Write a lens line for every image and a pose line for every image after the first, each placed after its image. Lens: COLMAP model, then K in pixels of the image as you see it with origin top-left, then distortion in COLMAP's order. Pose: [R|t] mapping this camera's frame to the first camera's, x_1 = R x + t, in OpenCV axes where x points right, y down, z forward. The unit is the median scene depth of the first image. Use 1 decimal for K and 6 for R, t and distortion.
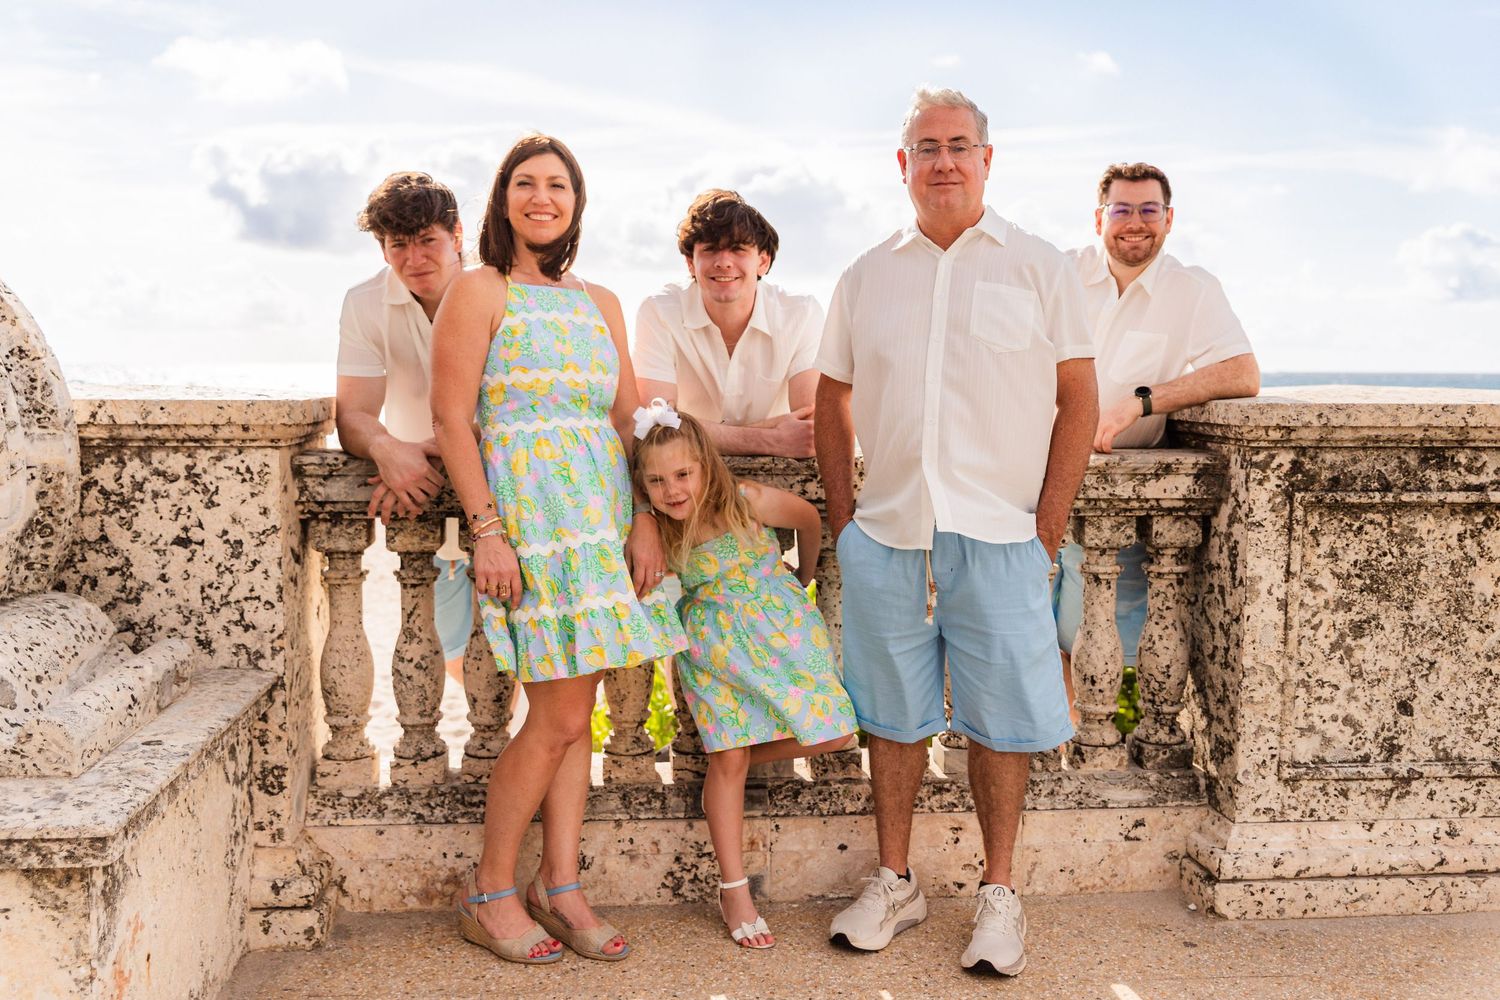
lens RADIAL K [[1483.8, 0, 749.7], [0, 1483.8, 503.3], [0, 0, 1]] dist [0.017789, 0.000000]
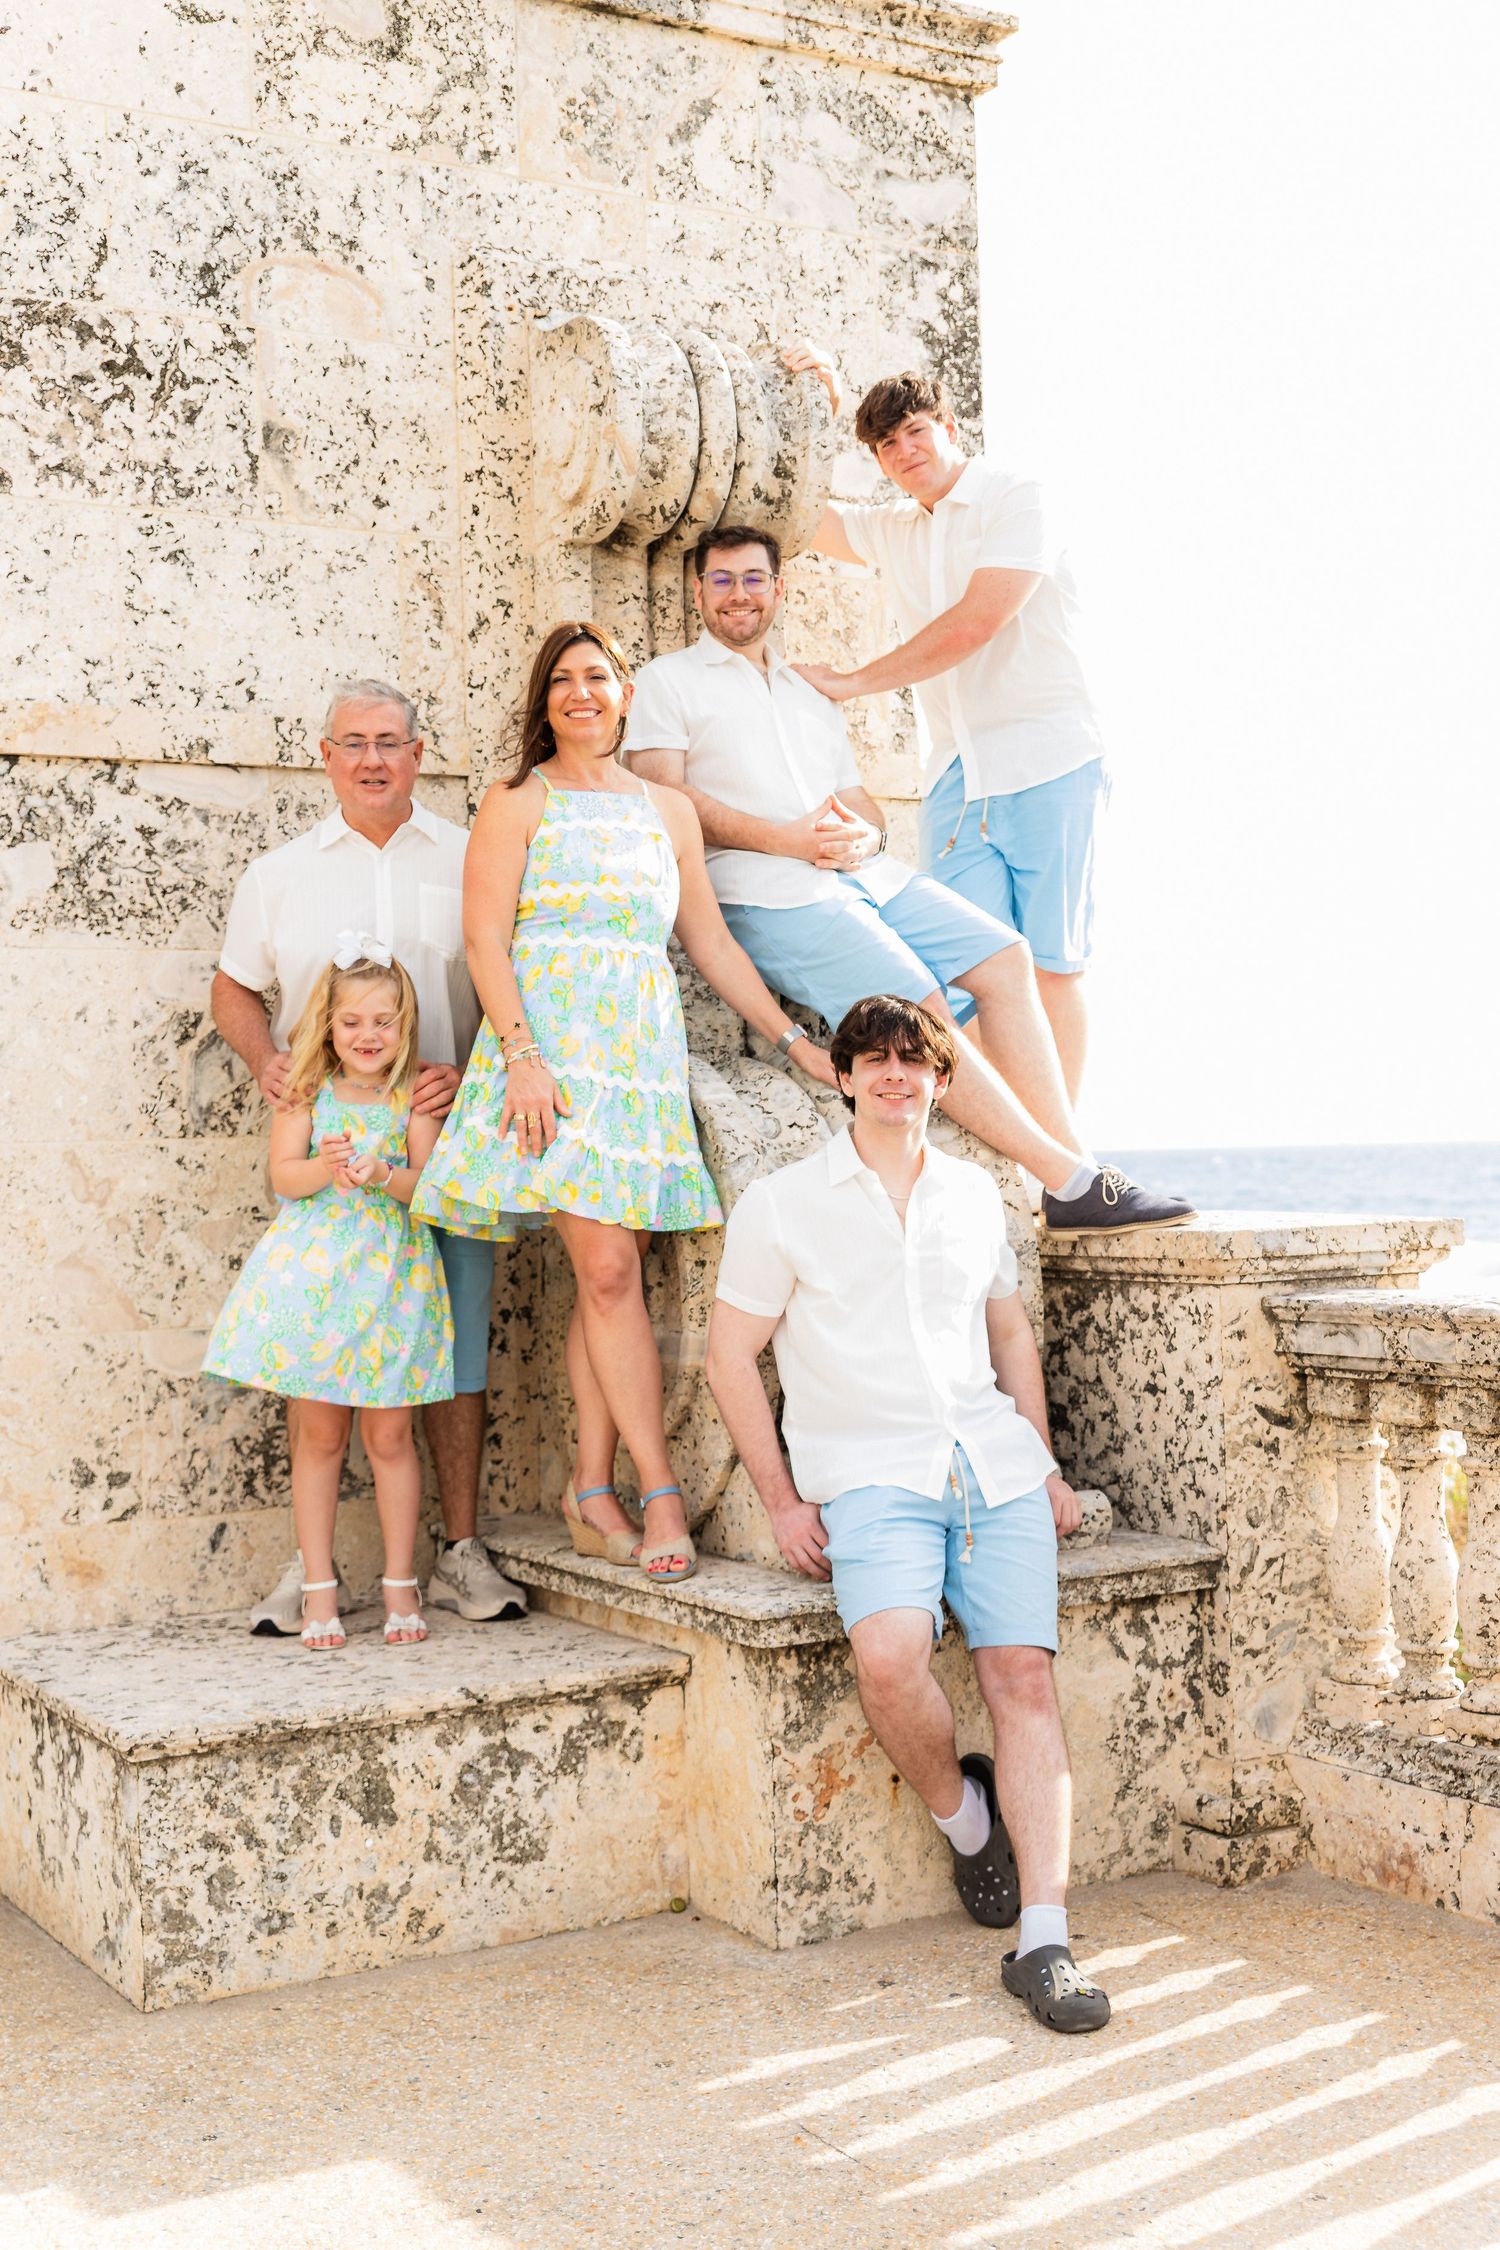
lens RADIAL K [[2861.7, 0, 749.2], [0, 2861.7, 1123.7], [0, 0, 1]] dist [-0.024687, 0.000000]
pose [[0.377293, -0.031378, -0.925562, 1.117403], [-0.060820, 0.996429, -0.058573, -0.017329], [0.924095, 0.078392, 0.374037, 0.122048]]
